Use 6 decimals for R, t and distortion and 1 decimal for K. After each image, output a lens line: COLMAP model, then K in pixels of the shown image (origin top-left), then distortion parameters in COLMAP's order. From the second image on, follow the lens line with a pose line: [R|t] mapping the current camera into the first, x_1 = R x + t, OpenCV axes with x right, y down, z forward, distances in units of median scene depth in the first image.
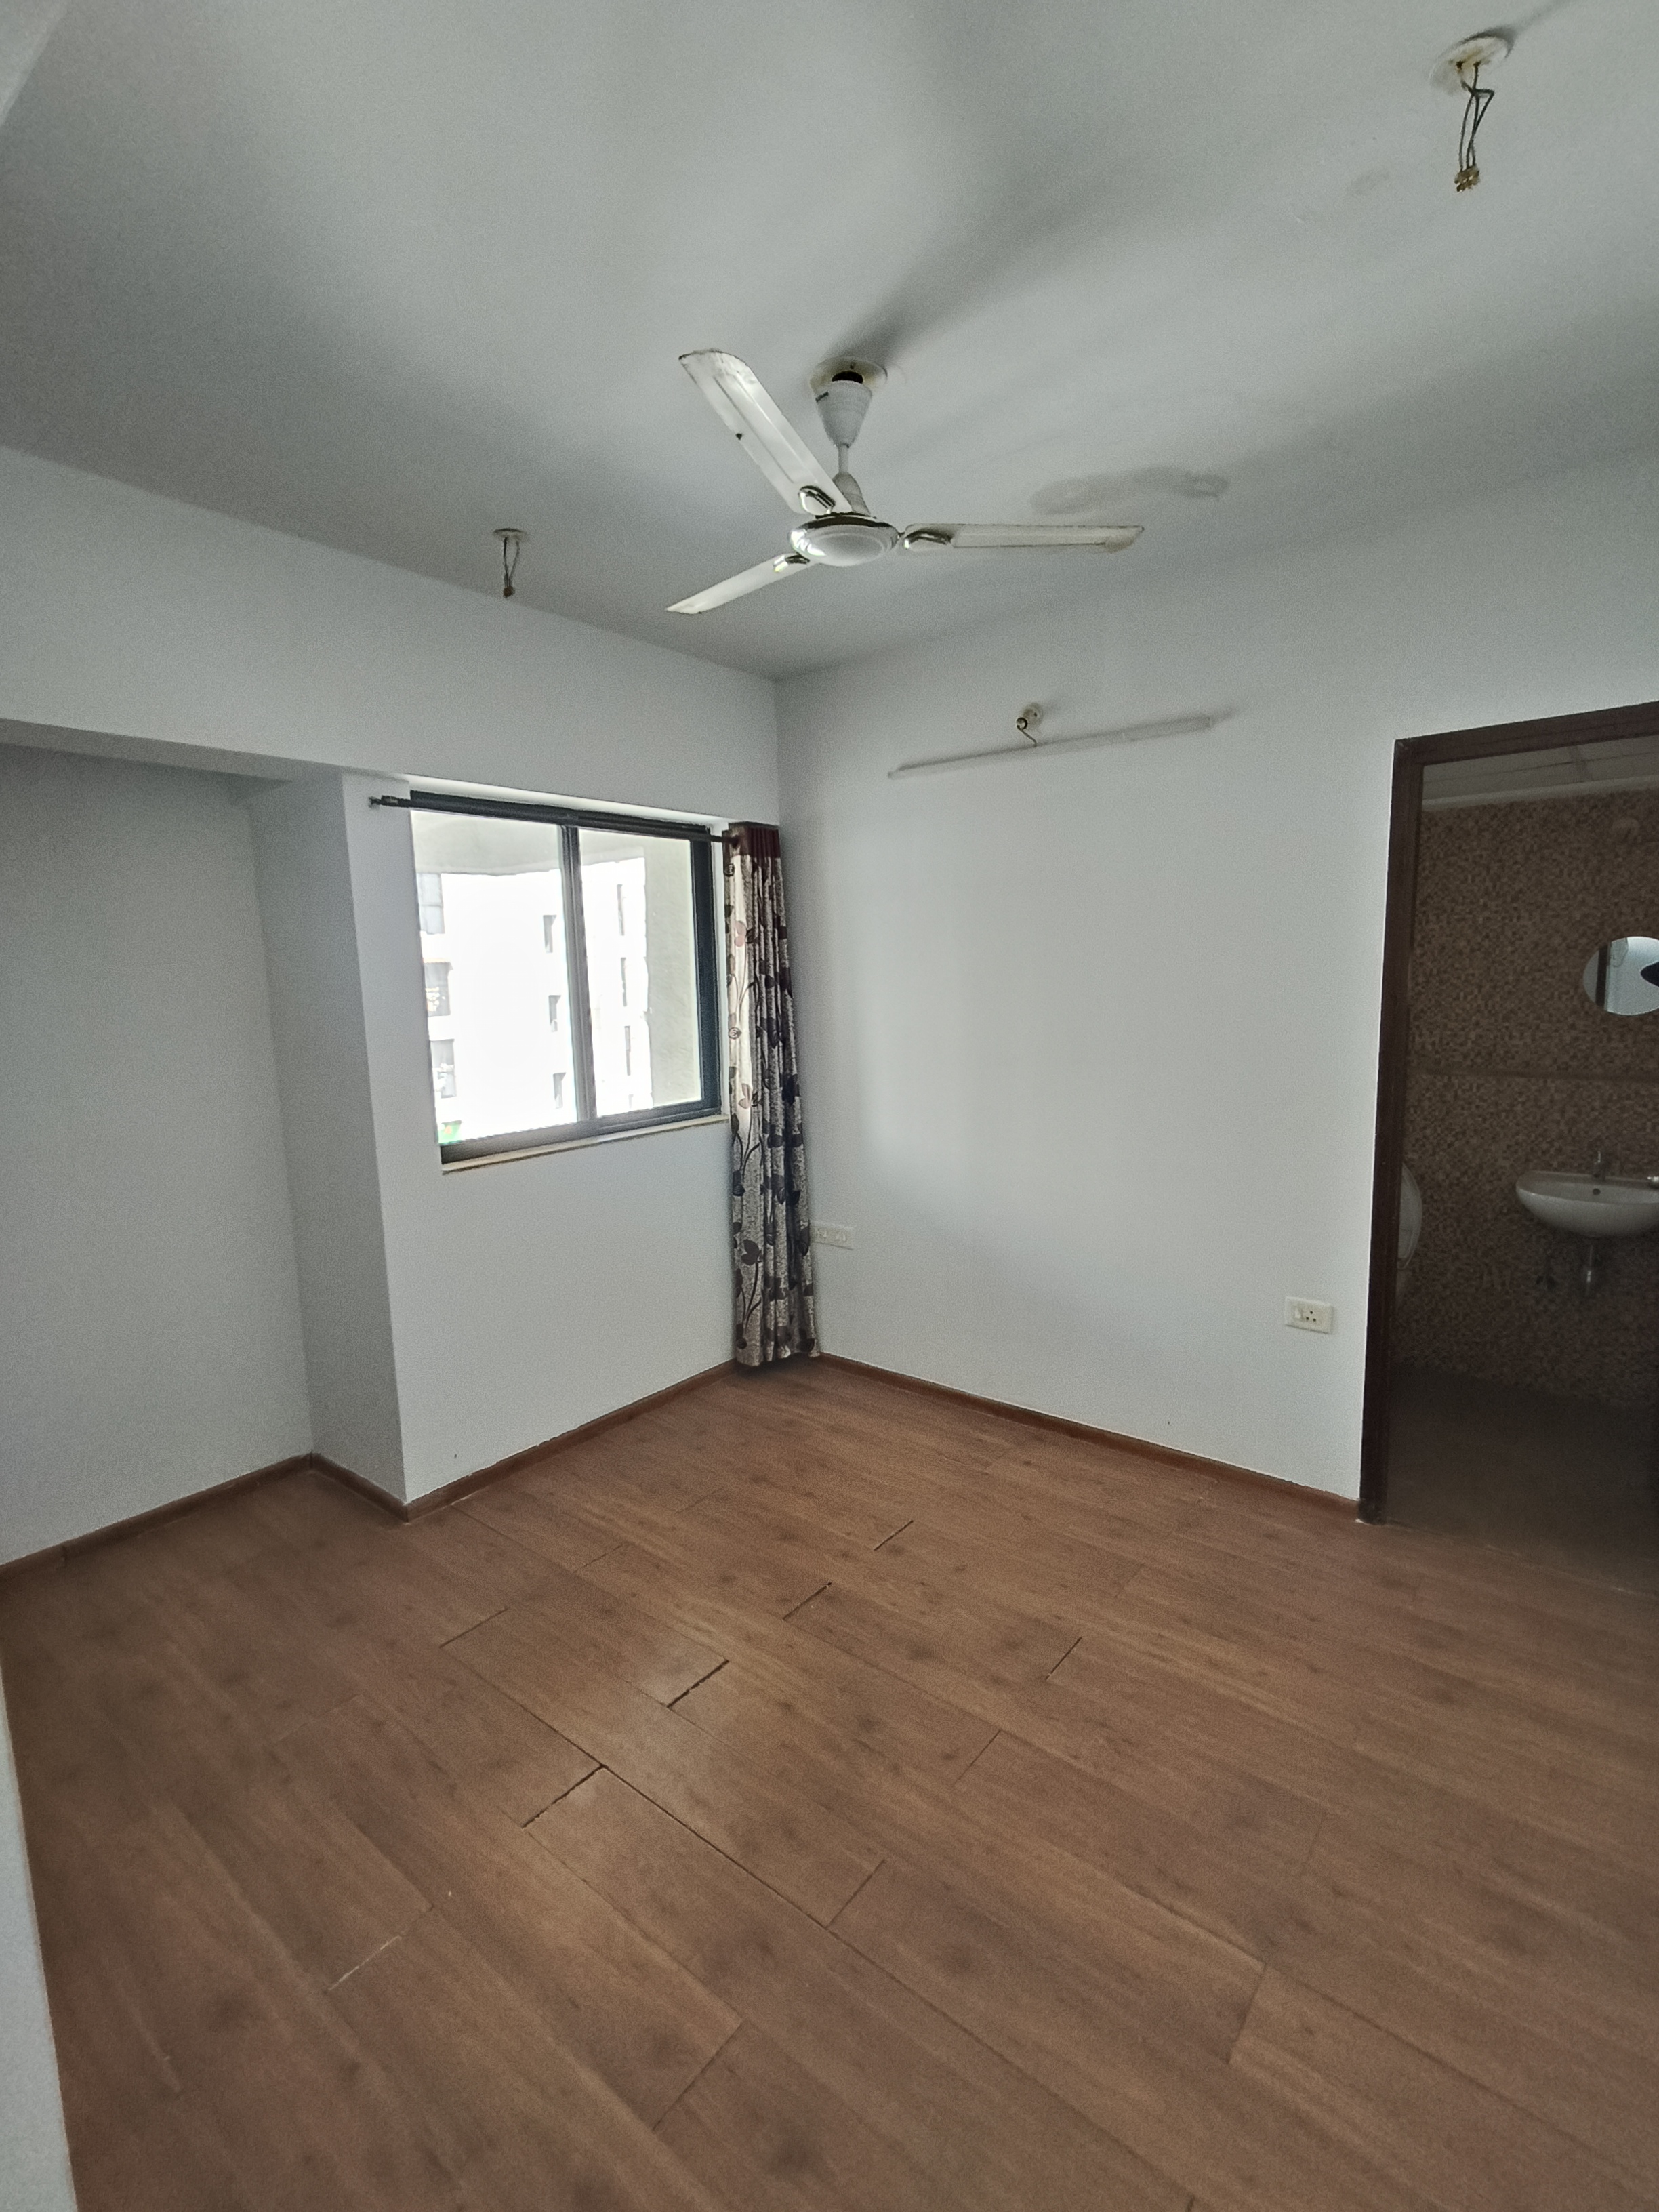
lens RADIAL K [[1033.2, 0, 823.3], [0, 1033.2, 1111.8], [0, 0, 1]] dist [0.005056, 0.000696]
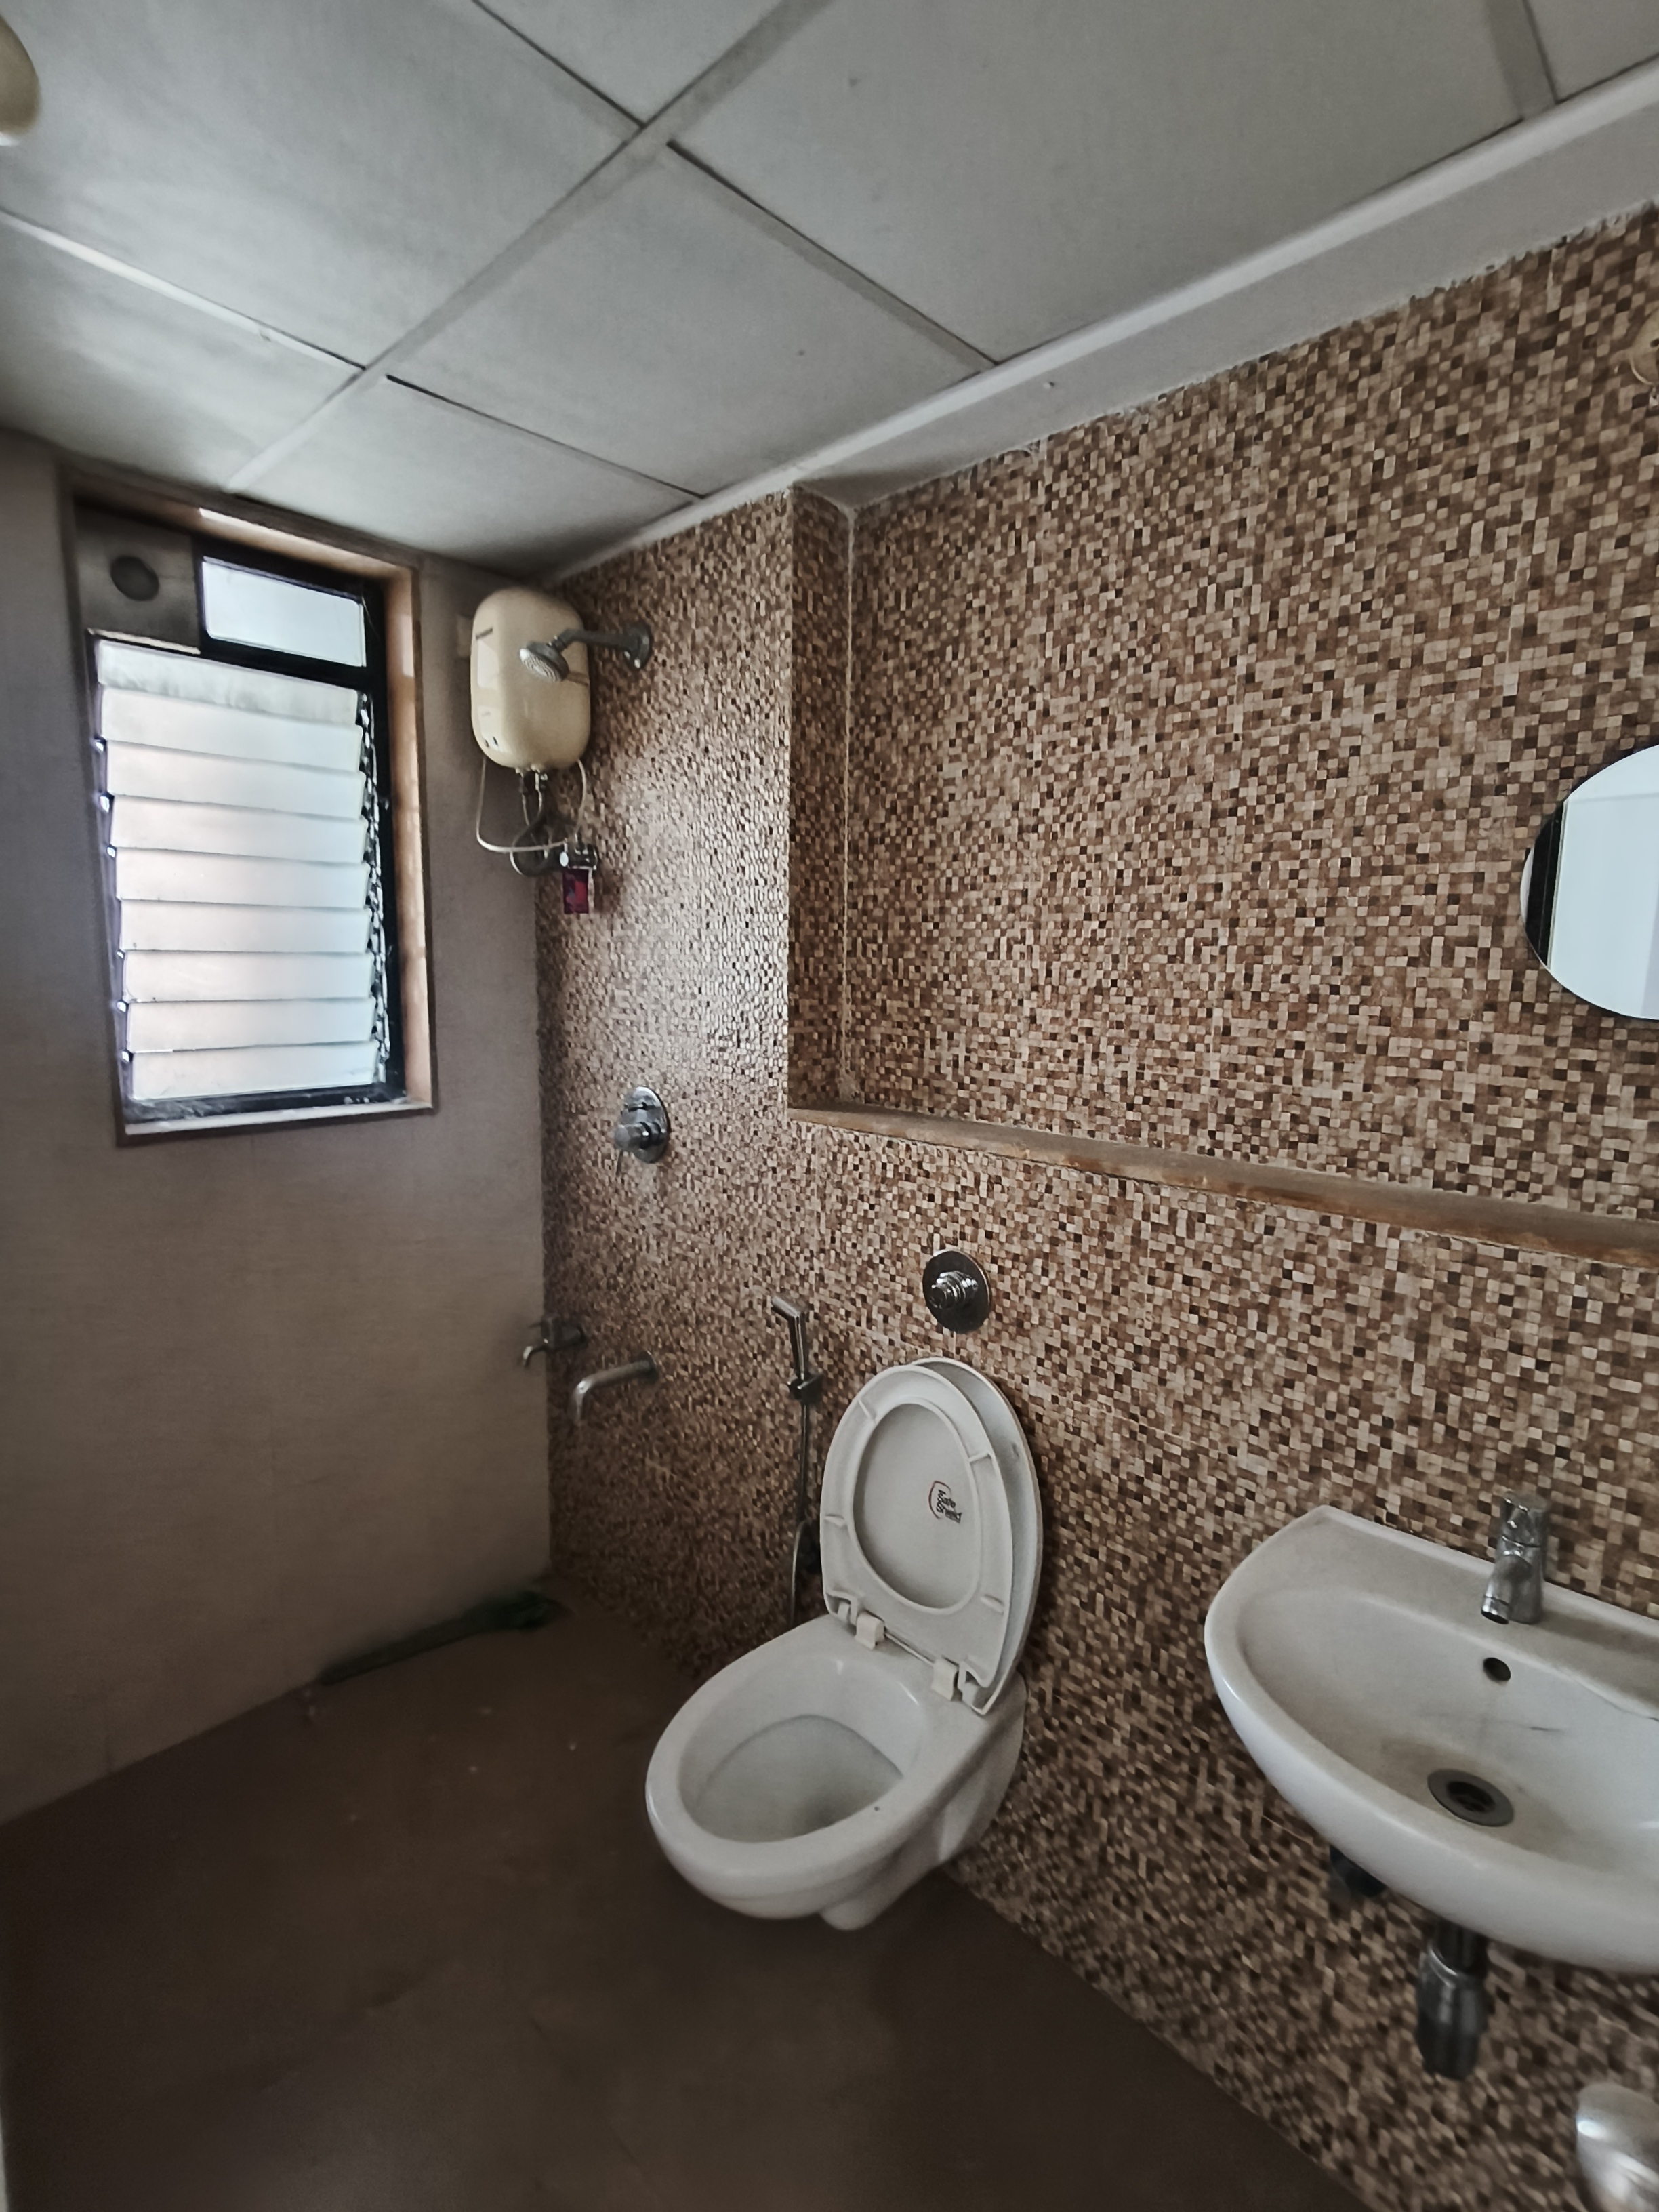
lens RADIAL K [[1033.2, 0, 836.0], [0, 1033.2, 1101.6], [0, 0, 1]] dist [0.005056, 0.000696]
pose [[0.995627, 0.049173, -0.079432, 0.553838], [-0.049027, 0.998790, 0.003794, -0.058918], [0.079522, 0.000117, 0.996833, 0.674914]]
